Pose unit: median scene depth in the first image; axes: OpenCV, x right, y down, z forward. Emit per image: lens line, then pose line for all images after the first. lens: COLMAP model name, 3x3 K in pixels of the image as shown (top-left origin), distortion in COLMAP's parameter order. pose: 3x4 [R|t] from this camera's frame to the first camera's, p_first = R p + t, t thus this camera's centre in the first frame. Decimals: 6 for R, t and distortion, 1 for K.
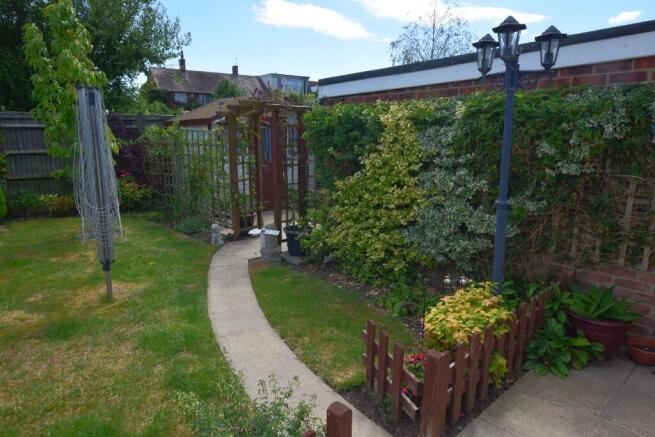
lens RADIAL K [[418.2, 0, 328.0], [0, 418.2, 216.8], [0, 0, 1]] dist [-0.014180, 0.005887]
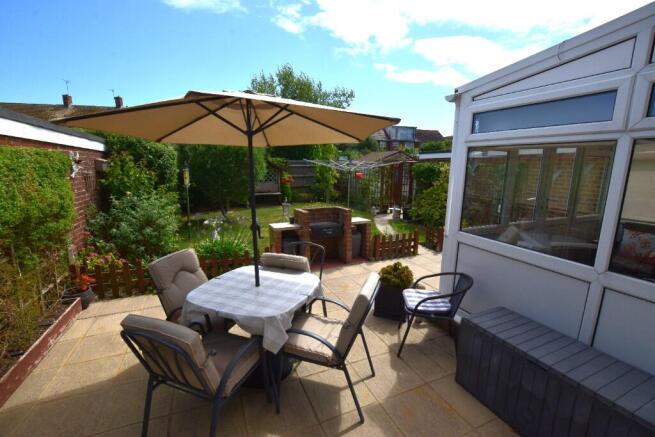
lens RADIAL K [[288.9, 0, 330.1], [0, 288.9, 216.6], [0, 0, 1]] dist [-0.019980, 0.000931]
pose [[0.947836, 0.061740, -0.312721, 0.040293], [-0.065051, 0.997882, -0.000153, 0.124471], [0.312049, 0.020487, 0.949845, -0.977106]]
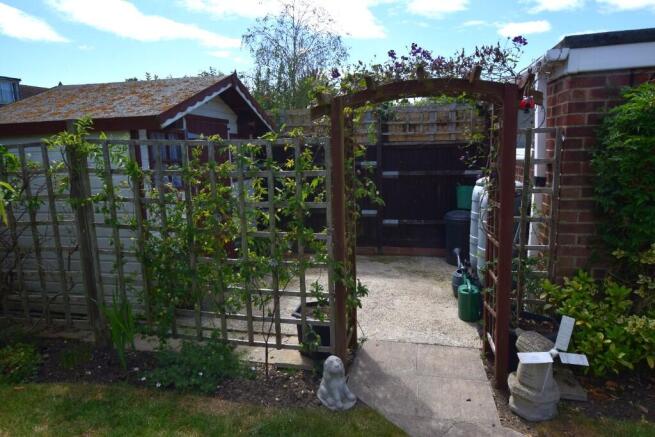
lens RADIAL K [[418.2, 0, 328.9], [0, 418.2, 219.9], [0, 0, 1]] dist [-0.014180, 0.005887]
pose [[0.808511, -0.123154, 0.575451, -0.654935], [0.138678, 0.990190, 0.017072, -0.168896], [-0.571908, 0.066000, 0.817658, 0.842090]]
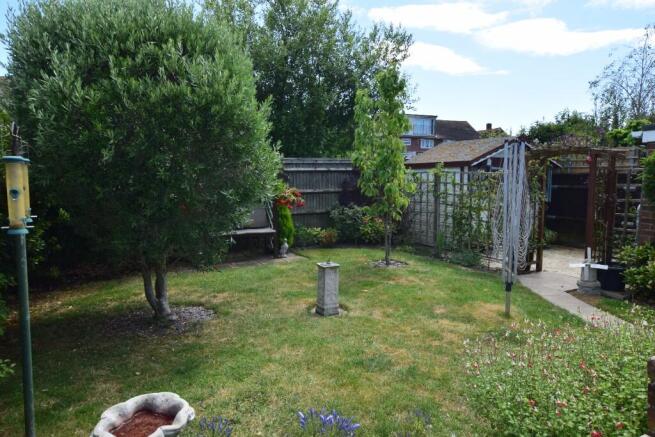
lens RADIAL K [[435.6, 0, 331.4], [0, 435.6, 217.8], [0, 0, 1]] dist [0.002704, 0.004061]
pose [[0.974173, 0.014903, -0.225313, -0.603614], [-0.035981, 0.995316, -0.089732, 0.041512], [0.222920, 0.095522, 0.970146, -0.271095]]
